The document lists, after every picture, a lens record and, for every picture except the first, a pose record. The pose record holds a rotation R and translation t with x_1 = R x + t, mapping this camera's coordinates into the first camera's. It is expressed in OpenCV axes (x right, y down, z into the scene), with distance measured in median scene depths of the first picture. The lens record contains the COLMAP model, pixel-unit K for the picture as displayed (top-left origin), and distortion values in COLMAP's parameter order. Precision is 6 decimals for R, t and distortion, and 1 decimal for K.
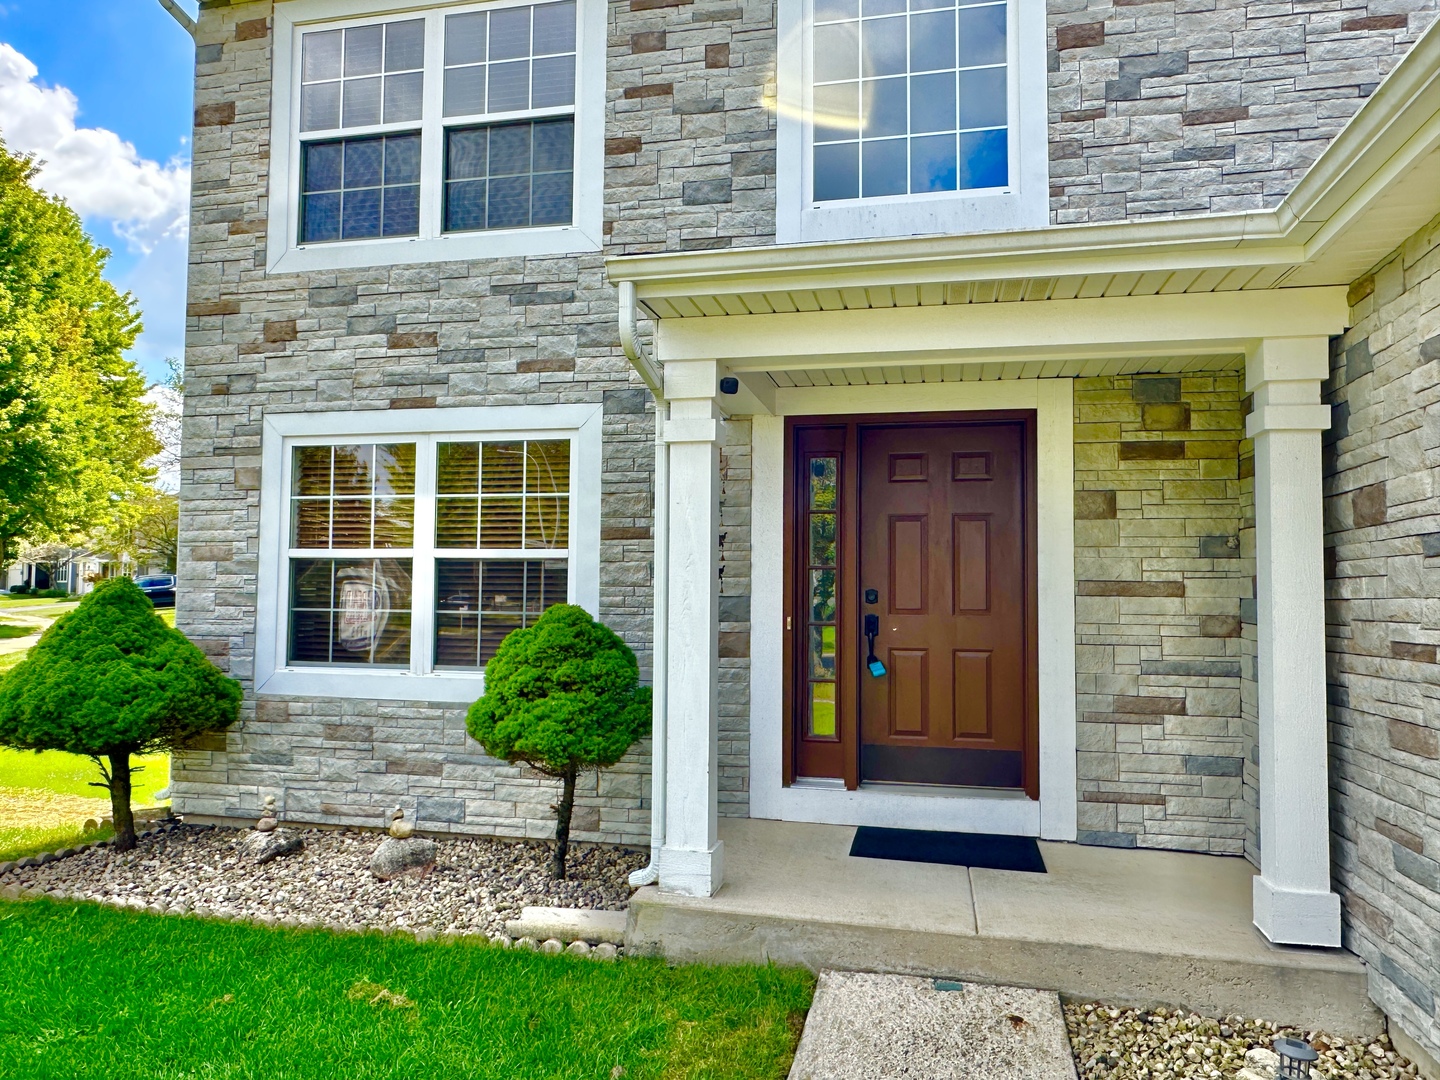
lens RADIAL K [[994.4, 0, 720.0], [0, 994.4, 540.0], [0, 0, 1]] dist [-0.006490, -0.003312]
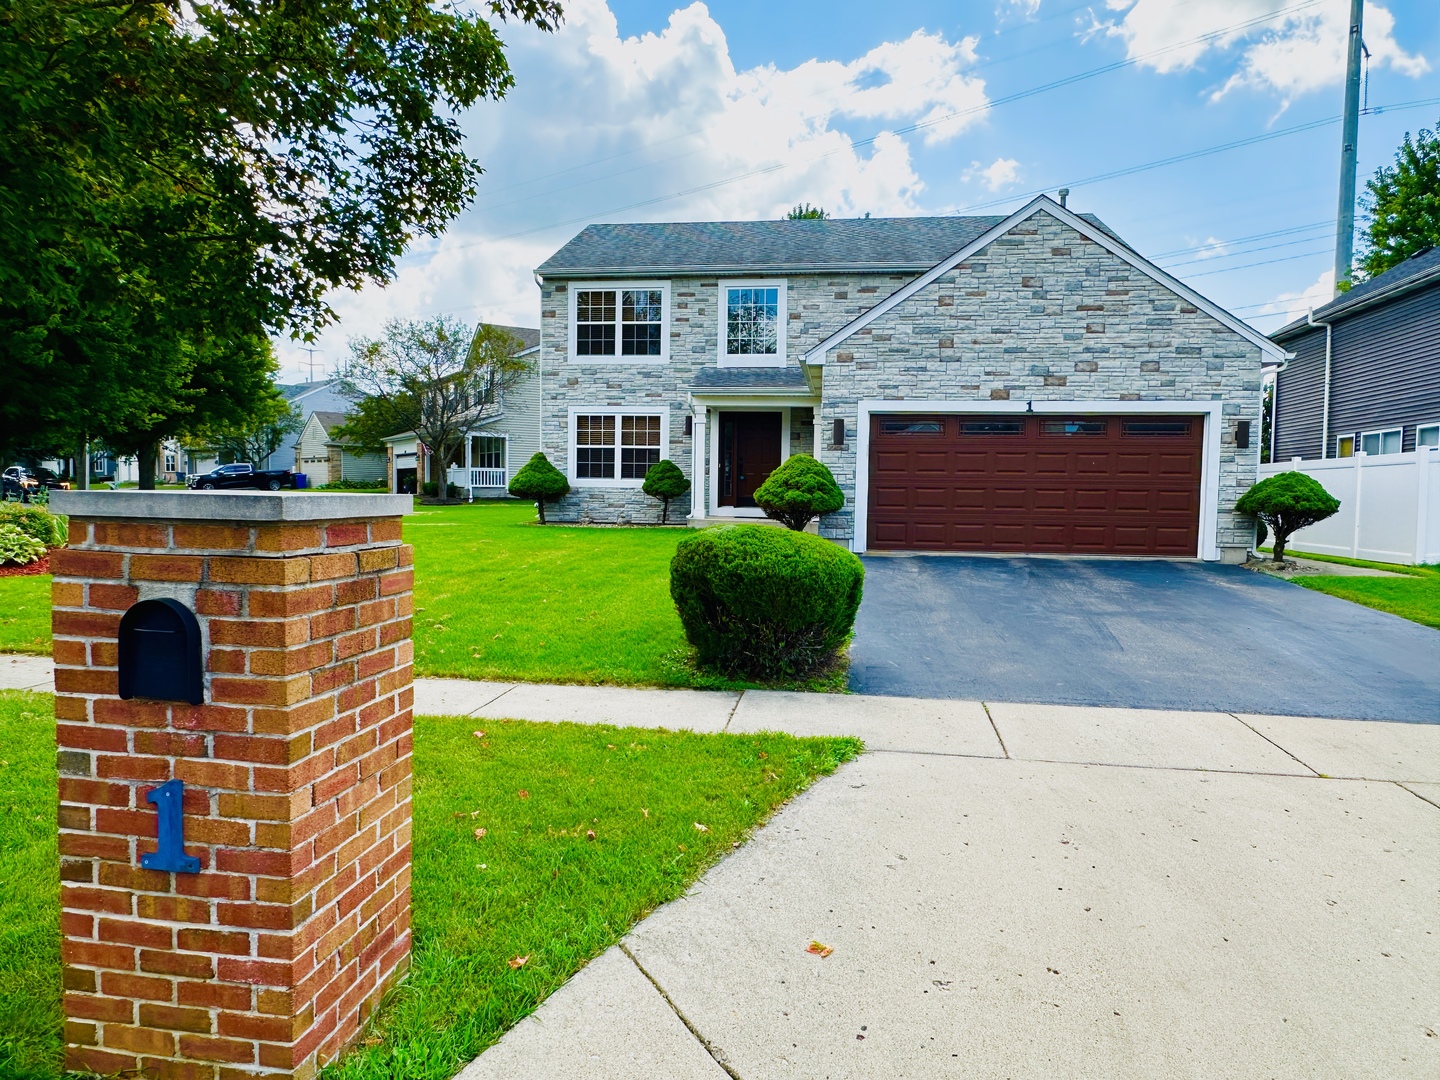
lens RADIAL K [[937.6, 0, 720.0], [0, 937.6, 540.0], [0, 0, 1]] dist [-0.000950, 0.000907]
pose [[0.996203, 0.001657, 0.087044, -0.226371], [-0.010716, 0.994550, 0.103705, -0.006313], [-0.086397, -0.104244, 0.990792, -2.439408]]
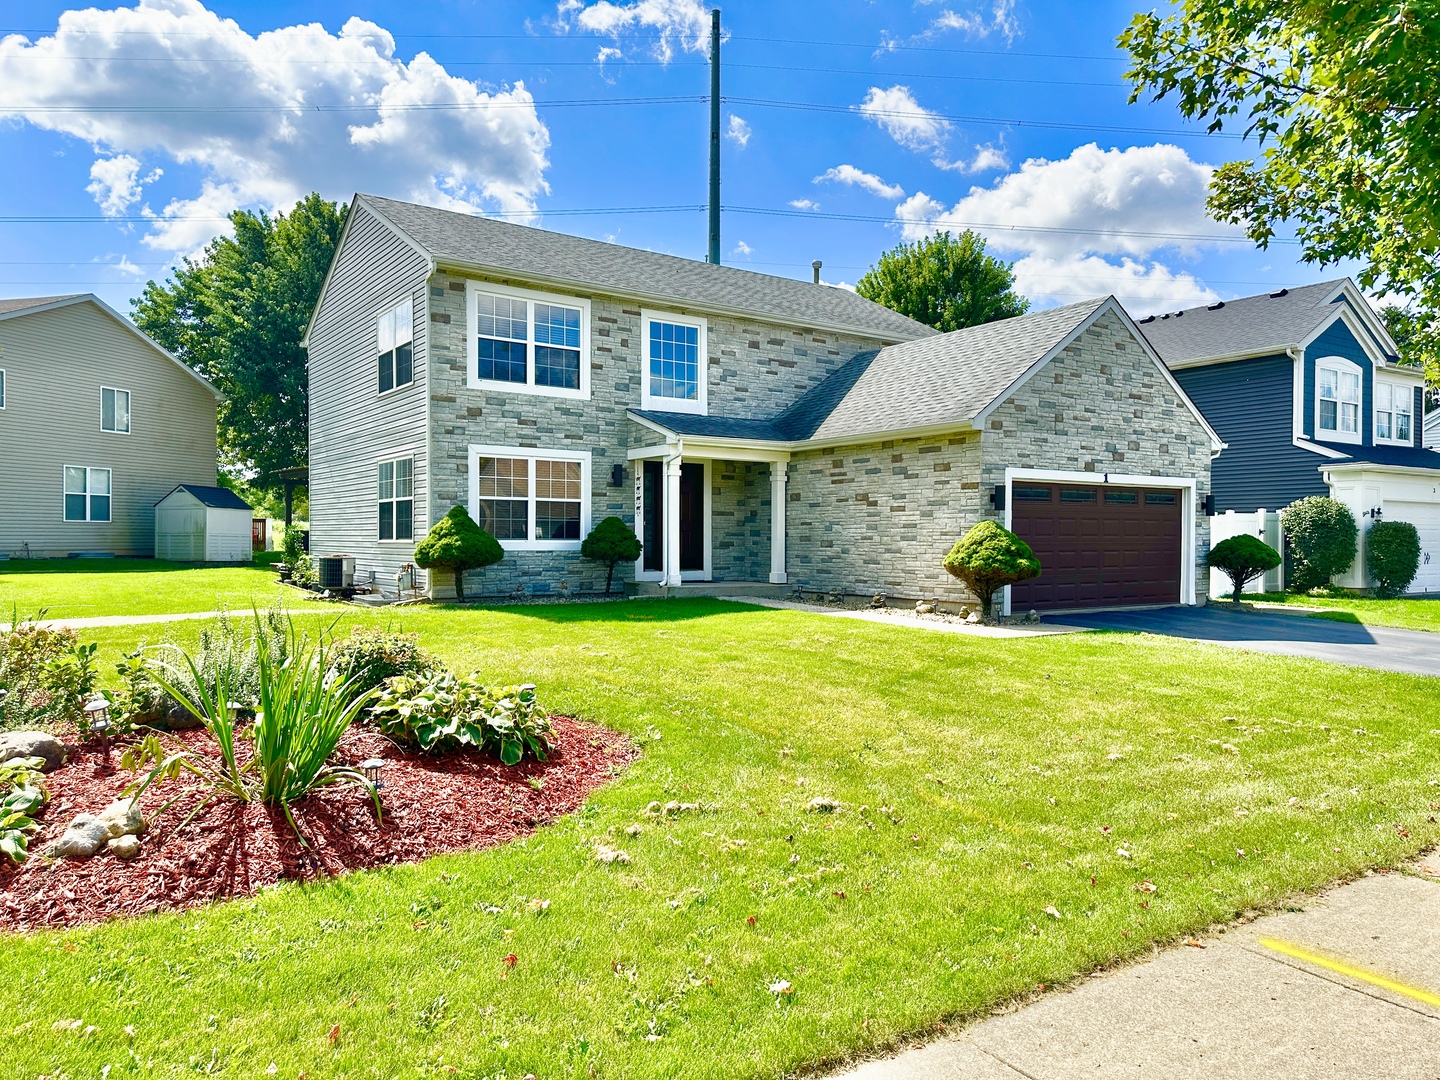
lens RADIAL K [[1006.2, 0, 720.0], [0, 1006.2, 540.0], [0, 0, 1]] dist [0.102666, -0.000541]
pose [[0.673477, -0.006854, 0.739177, -2.077813], [-0.035850, 0.998478, 0.041922, -0.009950], [-0.738339, -0.054733, 0.672206, -1.348858]]
